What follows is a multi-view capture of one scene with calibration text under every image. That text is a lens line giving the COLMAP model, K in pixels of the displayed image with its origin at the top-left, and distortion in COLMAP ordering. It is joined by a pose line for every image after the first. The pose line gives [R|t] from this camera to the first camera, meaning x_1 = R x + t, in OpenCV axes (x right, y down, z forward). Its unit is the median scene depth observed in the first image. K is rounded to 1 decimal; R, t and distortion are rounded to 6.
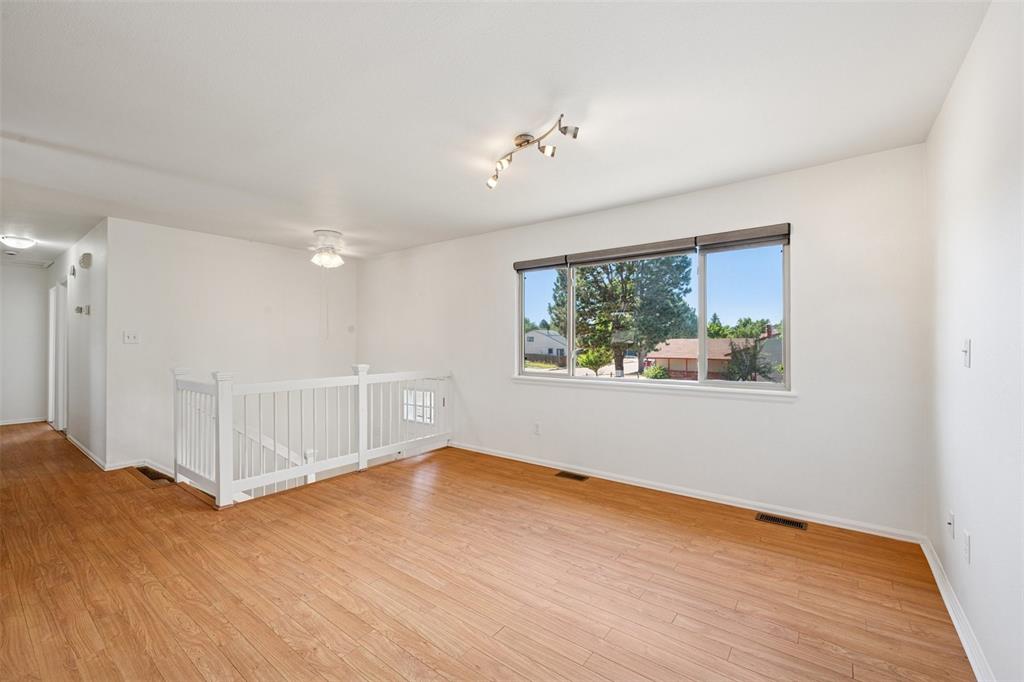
lens RADIAL K [[422.3, 0, 512.3], [0, 422.3, 337.4], [0, 0, 1]] dist [0.000738, 0.000329]
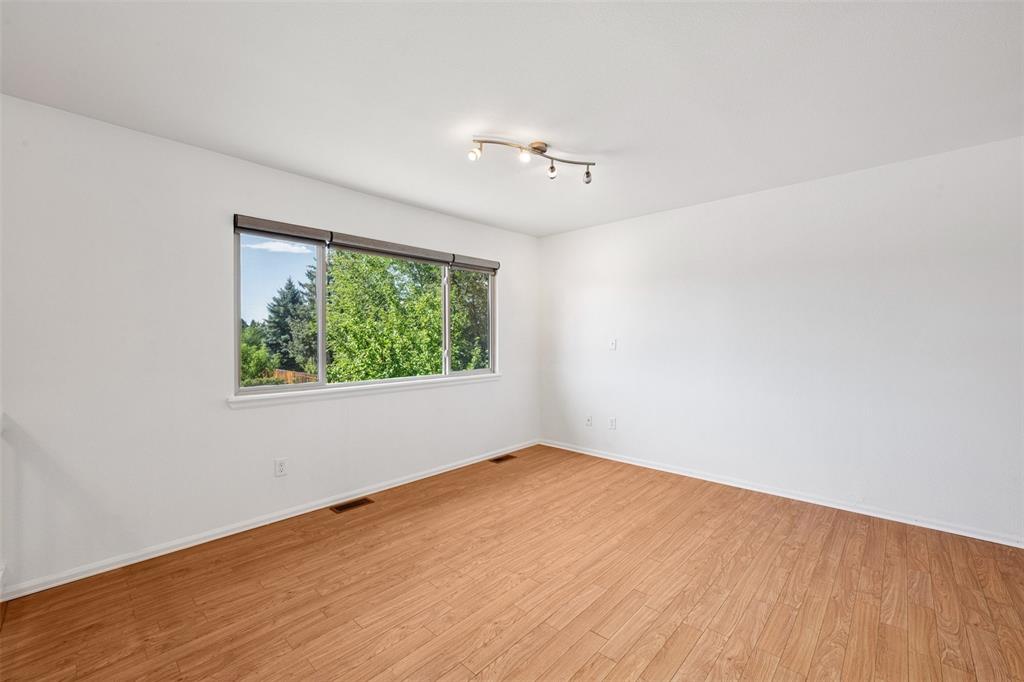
lens RADIAL K [[422.3, 0, 512.3], [0, 422.3, 337.4], [0, 0, 1]] dist [0.000738, 0.000329]
pose [[0.097086, 0.005763, 0.995259, -0.881625], [-0.004516, 0.999975, -0.005350, 0.009481], [-0.995266, -0.003975, 0.097109, 0.838053]]
